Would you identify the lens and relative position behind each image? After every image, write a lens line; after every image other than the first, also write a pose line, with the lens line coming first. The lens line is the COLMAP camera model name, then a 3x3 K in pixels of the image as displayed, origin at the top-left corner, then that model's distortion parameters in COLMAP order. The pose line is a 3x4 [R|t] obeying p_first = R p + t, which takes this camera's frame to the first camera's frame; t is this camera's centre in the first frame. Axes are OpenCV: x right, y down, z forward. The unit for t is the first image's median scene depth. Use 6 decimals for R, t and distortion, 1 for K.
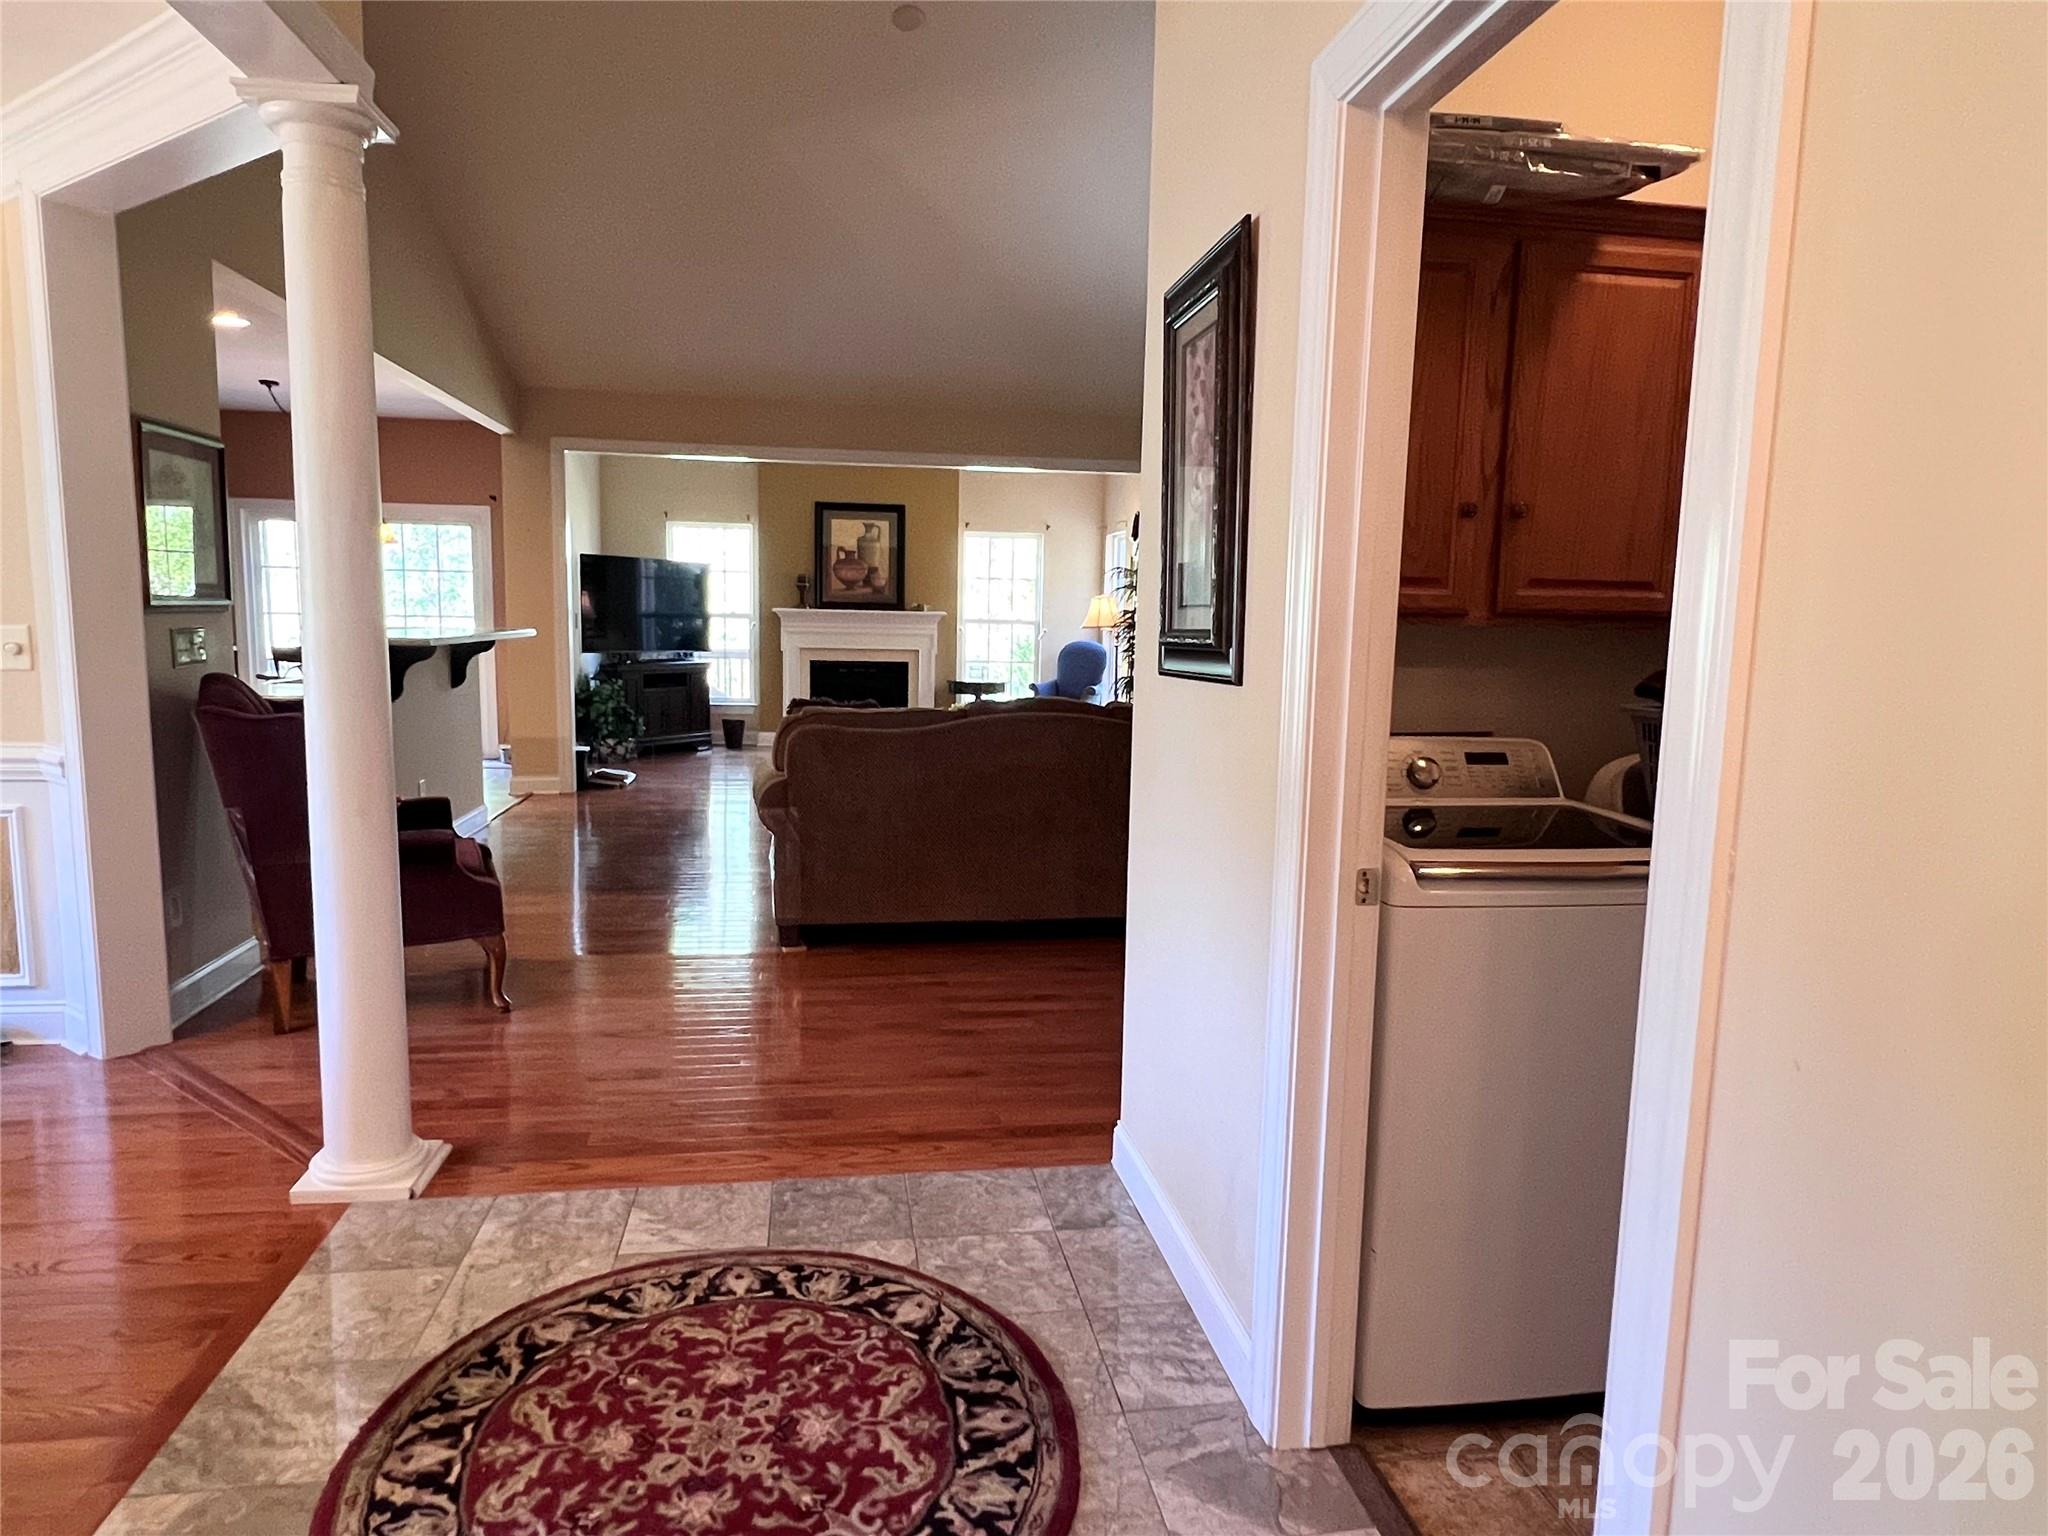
lens RADIAL K [[1256.8, 0, 999.4], [0, 1256.8, 772.7], [0, 0, 1]] dist [0.002929, 0.000730]
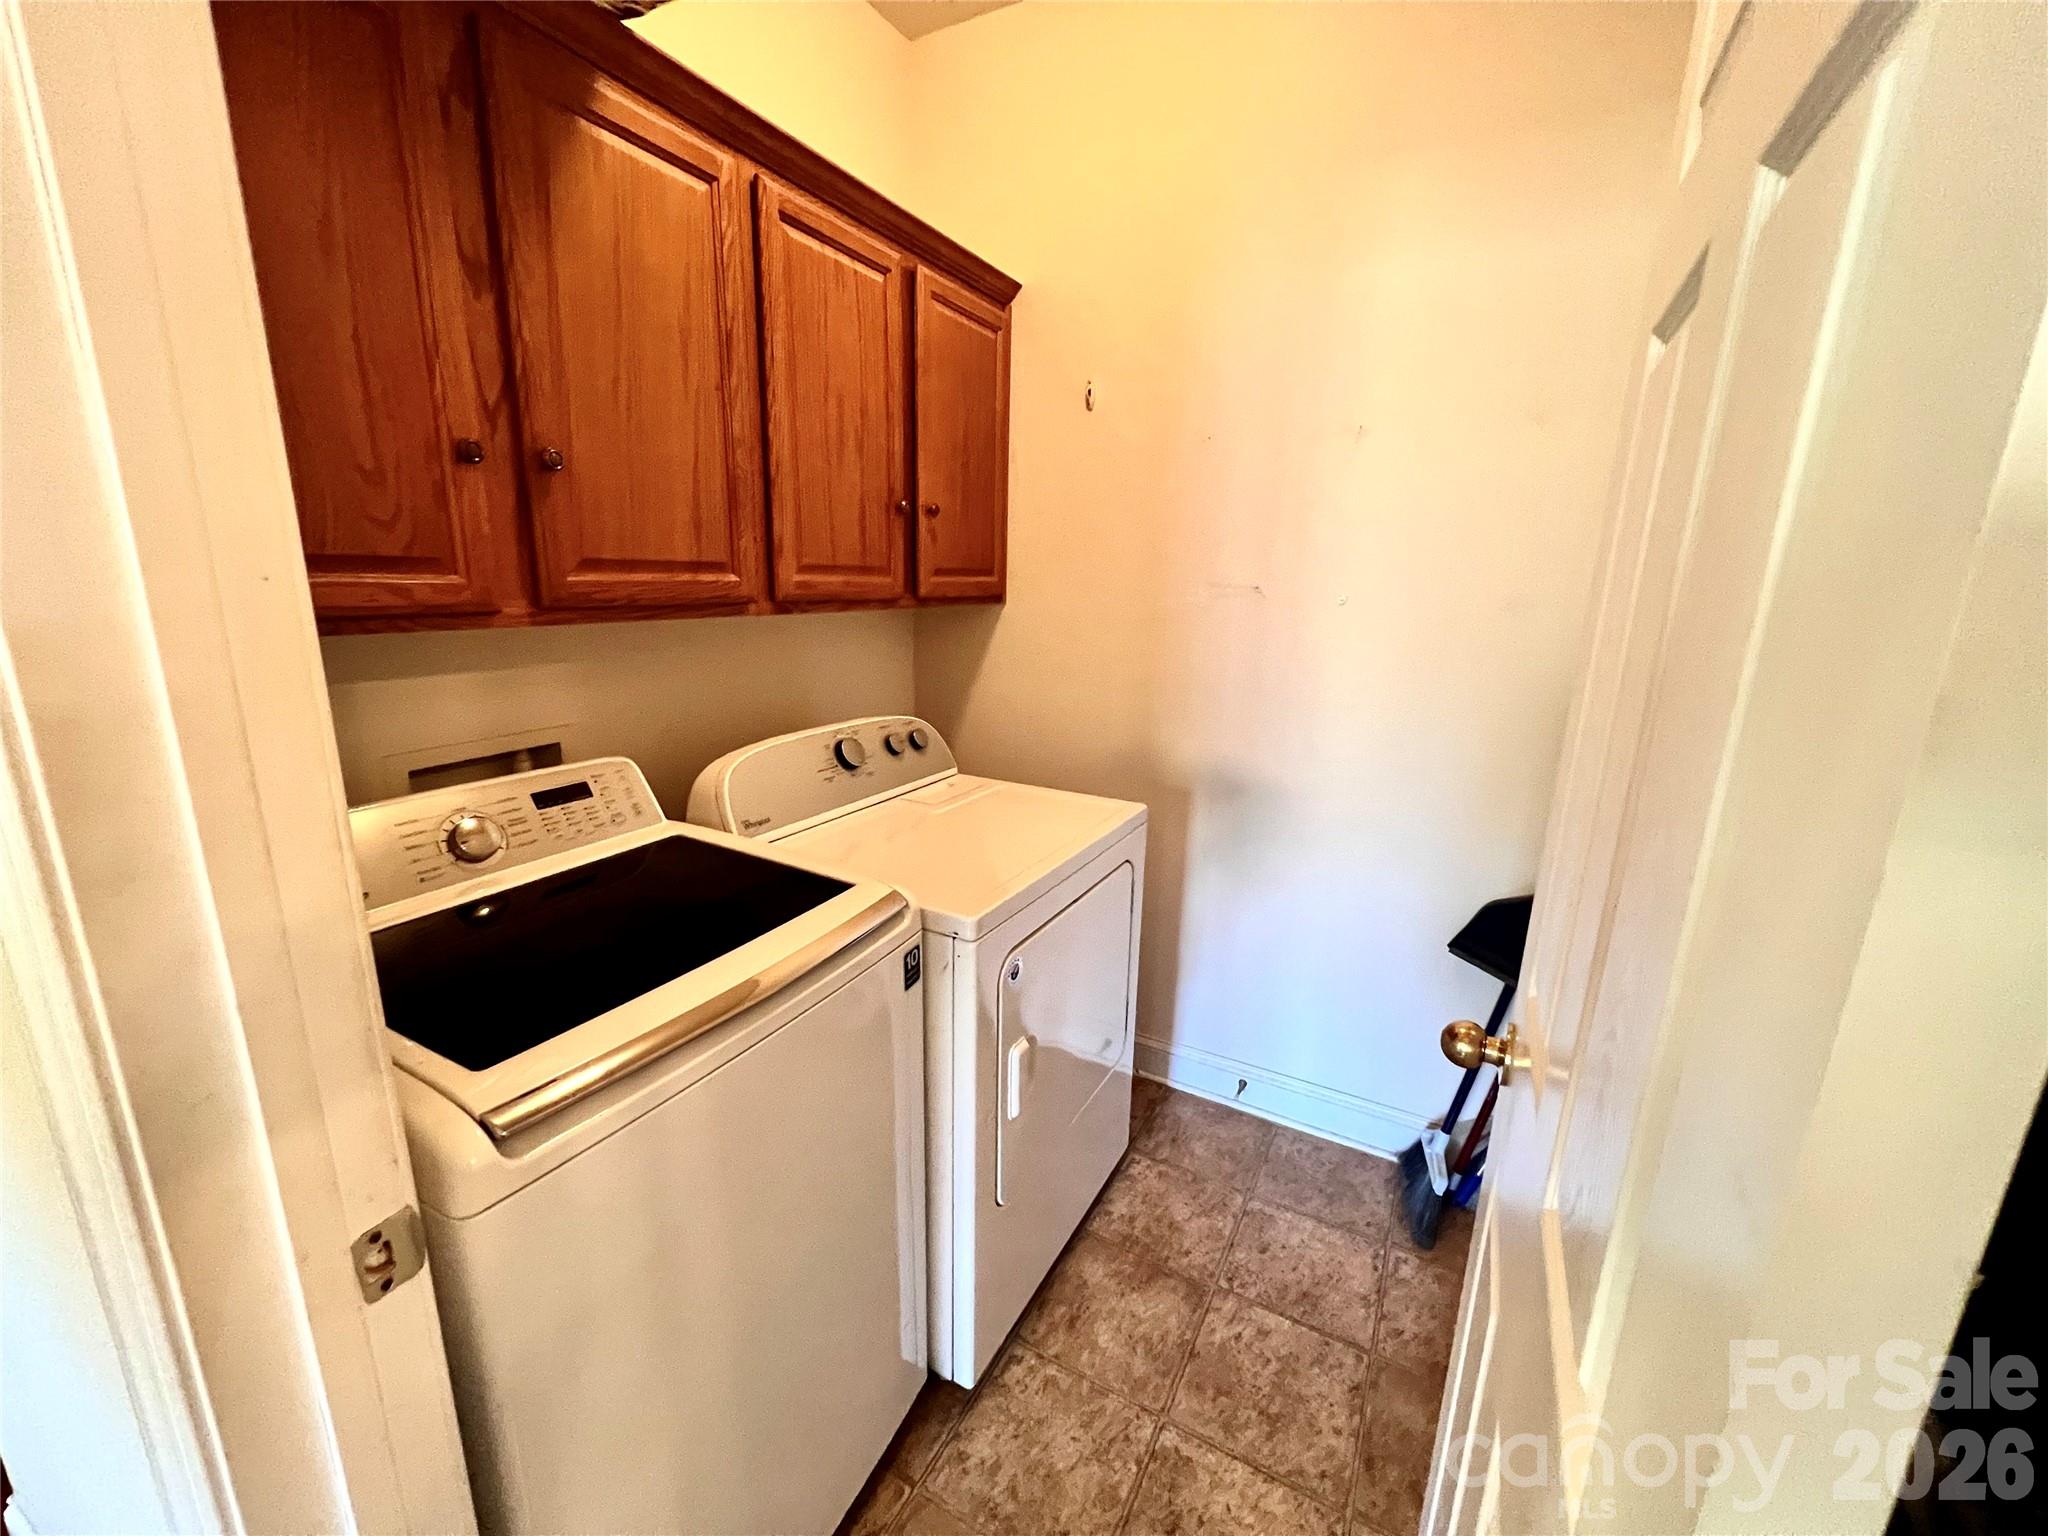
lens RADIAL K [[812.9, 0, 1024.0], [0, 812.9, 768.0], [0, 0, 1]] dist [-0.001361, -0.000206]
pose [[0.604700, -0.191556, 0.773074, 0.186921], [0.092026, 0.980950, 0.171081, -0.091433], [-0.791119, -0.032310, 0.610809, 0.501349]]
